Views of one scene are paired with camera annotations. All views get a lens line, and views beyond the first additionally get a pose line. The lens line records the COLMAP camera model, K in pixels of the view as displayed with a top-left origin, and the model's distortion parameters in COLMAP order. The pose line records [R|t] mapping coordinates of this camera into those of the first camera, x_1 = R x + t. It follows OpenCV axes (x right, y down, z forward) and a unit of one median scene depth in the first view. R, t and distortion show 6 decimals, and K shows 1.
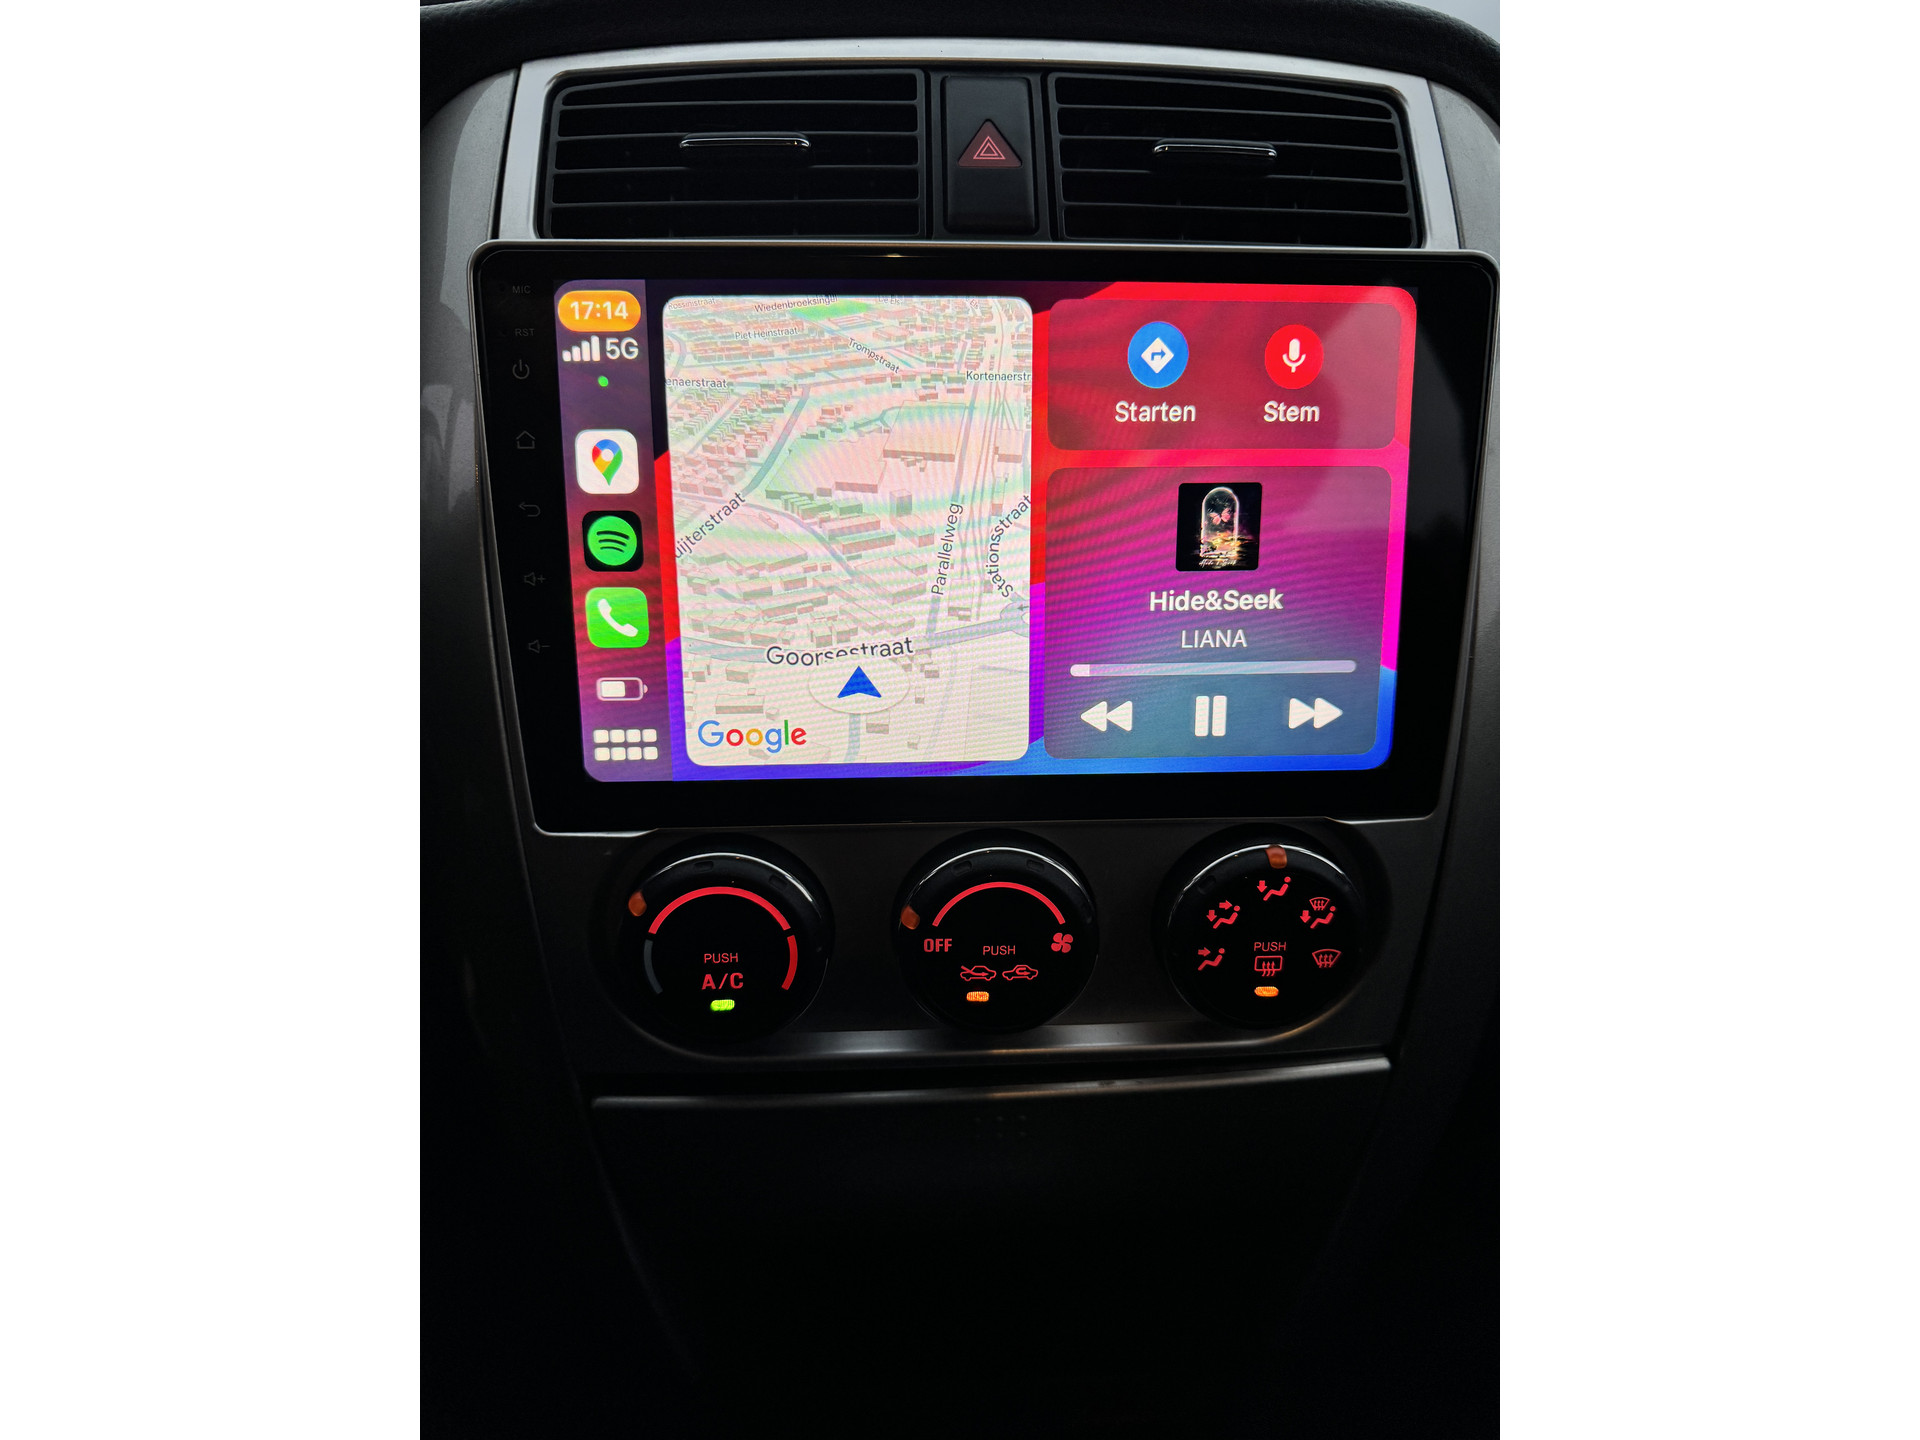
lens RADIAL K [[1022.6, 0, 970.0], [0, 1022.6, 722.6], [0, 0, 1]] dist [0.086438, -0.102910]
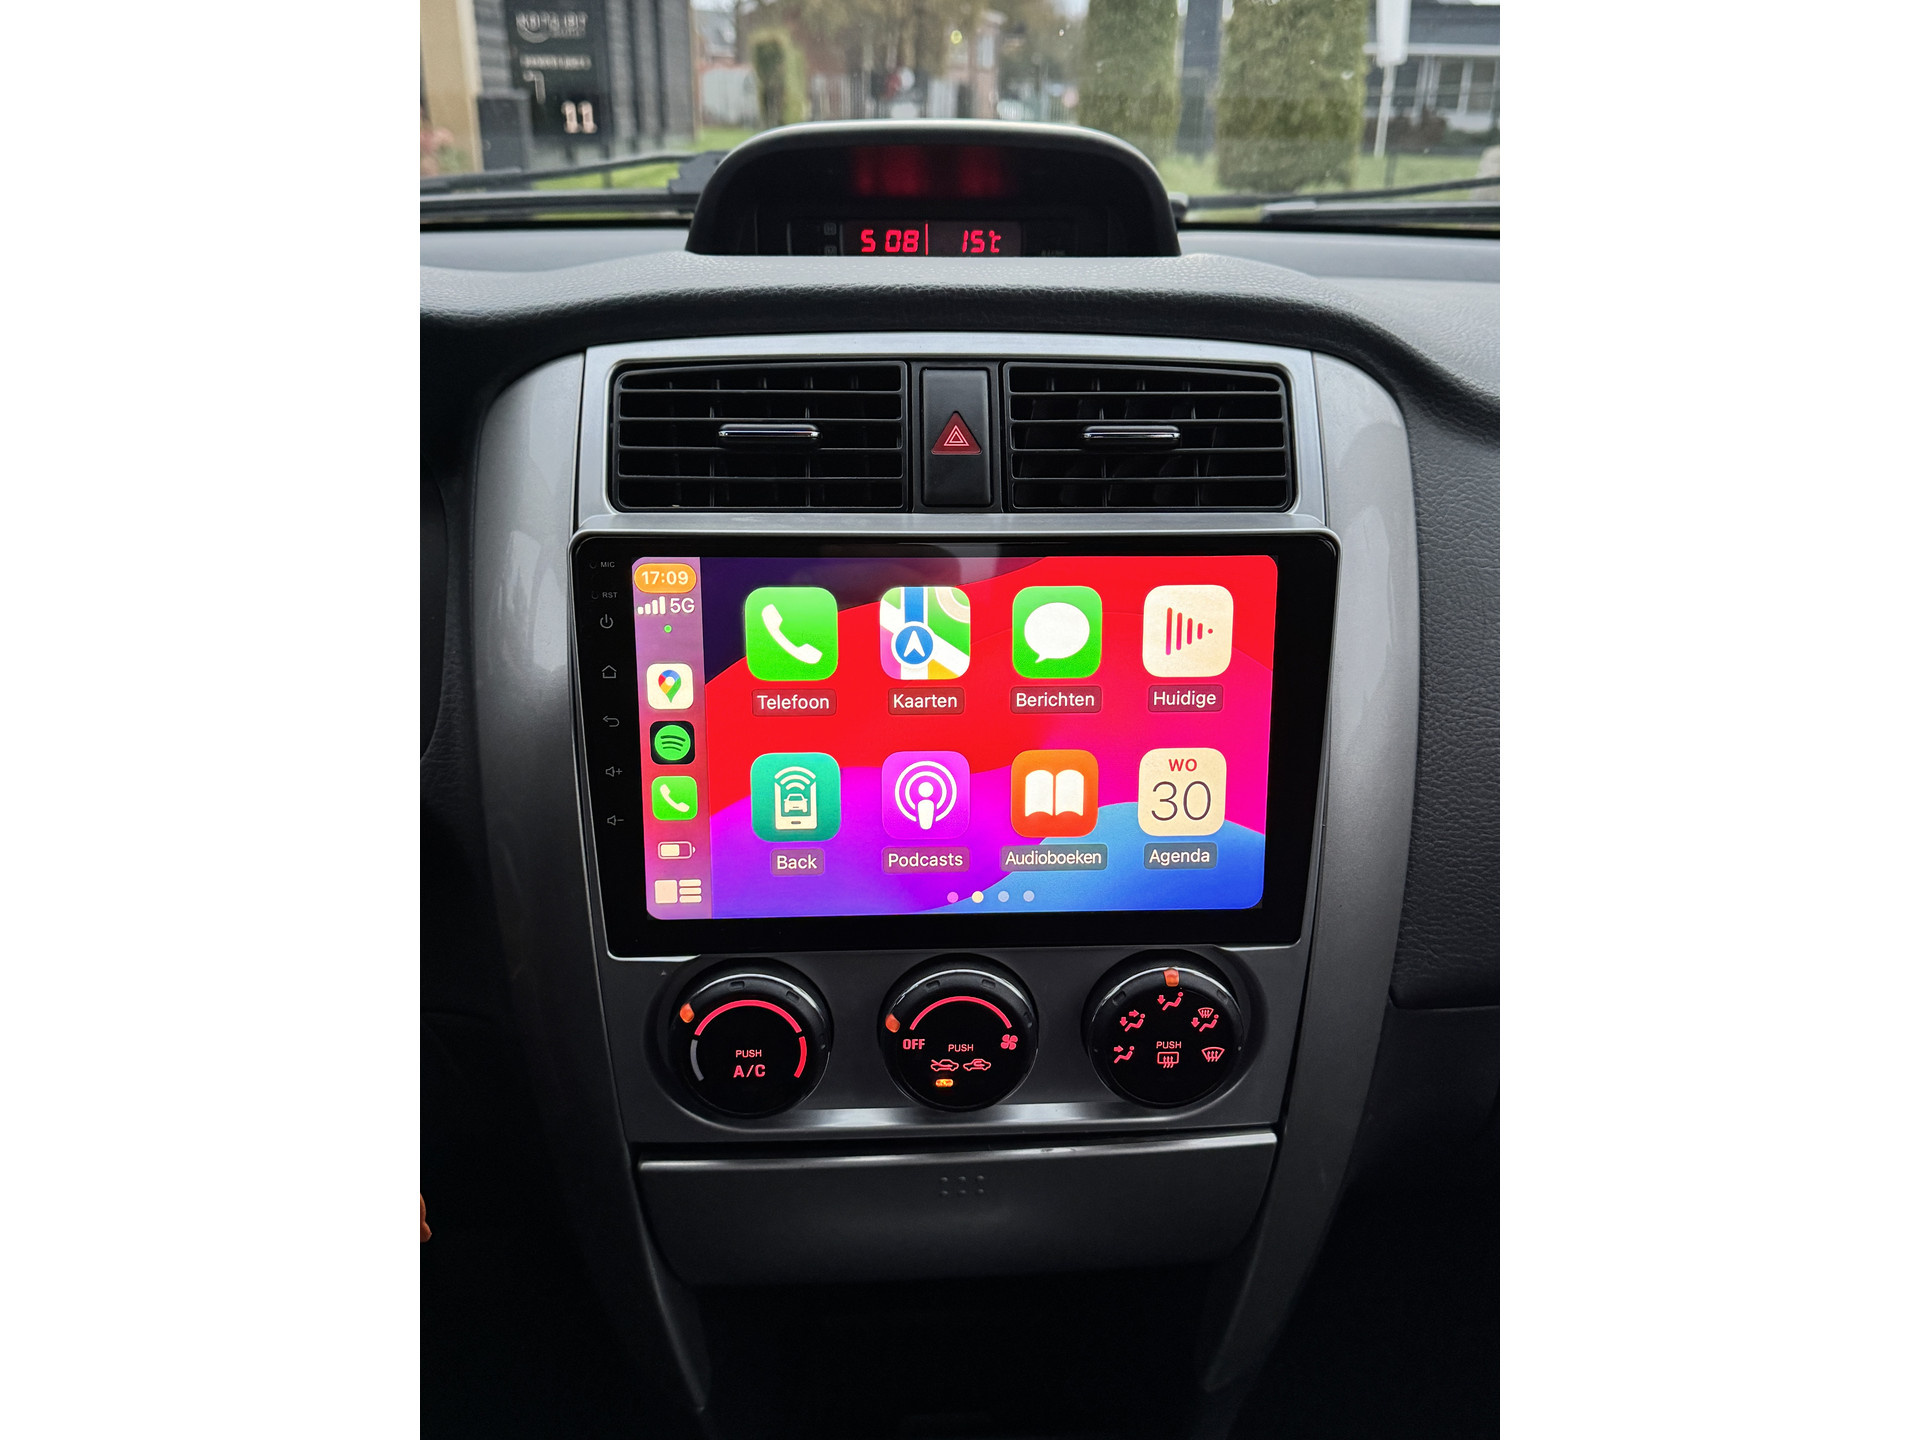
lens RADIAL K [[1403.6, 0, 962.0], [0, 1403.6, 726.1], [0, 0, 1]] dist [0.180329, -0.377967]
pose [[0.999943, 0.005645, 0.009032, 0.011301], [-0.005986, 0.999254, 0.038165, -0.256046], [-0.008810, -0.038217, 0.999231, -0.784157]]
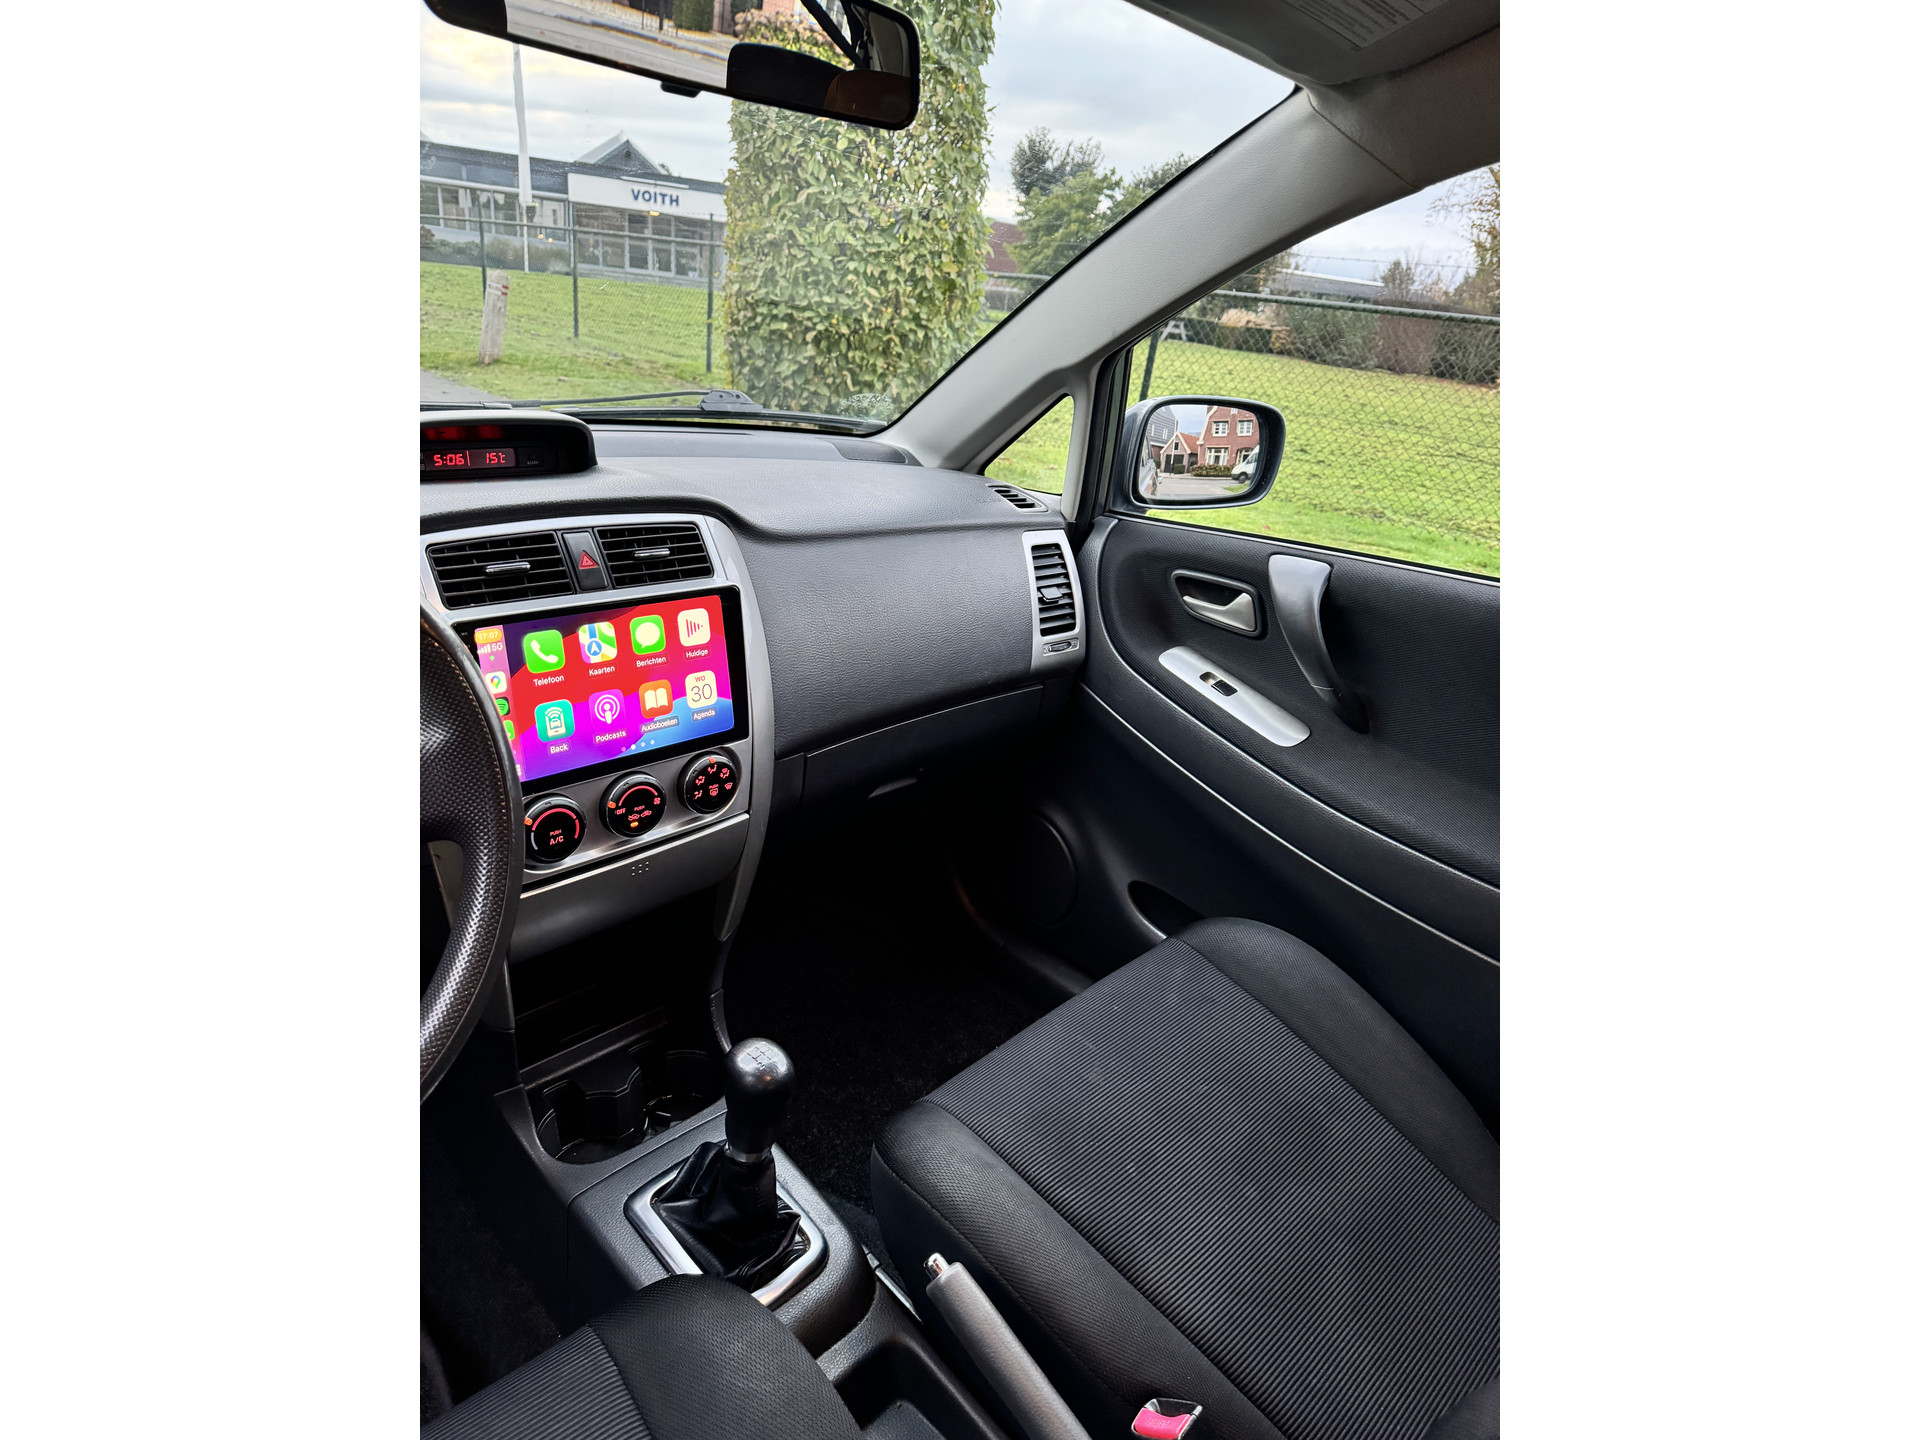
lens RADIAL K [[1022.6, 0, 970.0], [0, 1022.6, 722.6], [0, 0, 1]] dist [0.086438, -0.102910]
pose [[0.724465, -0.198151, 0.660217, -1.301456], [0.149582, 0.980161, 0.130038, -0.305416], [-0.672886, 0.004549, 0.739732, -2.087383]]
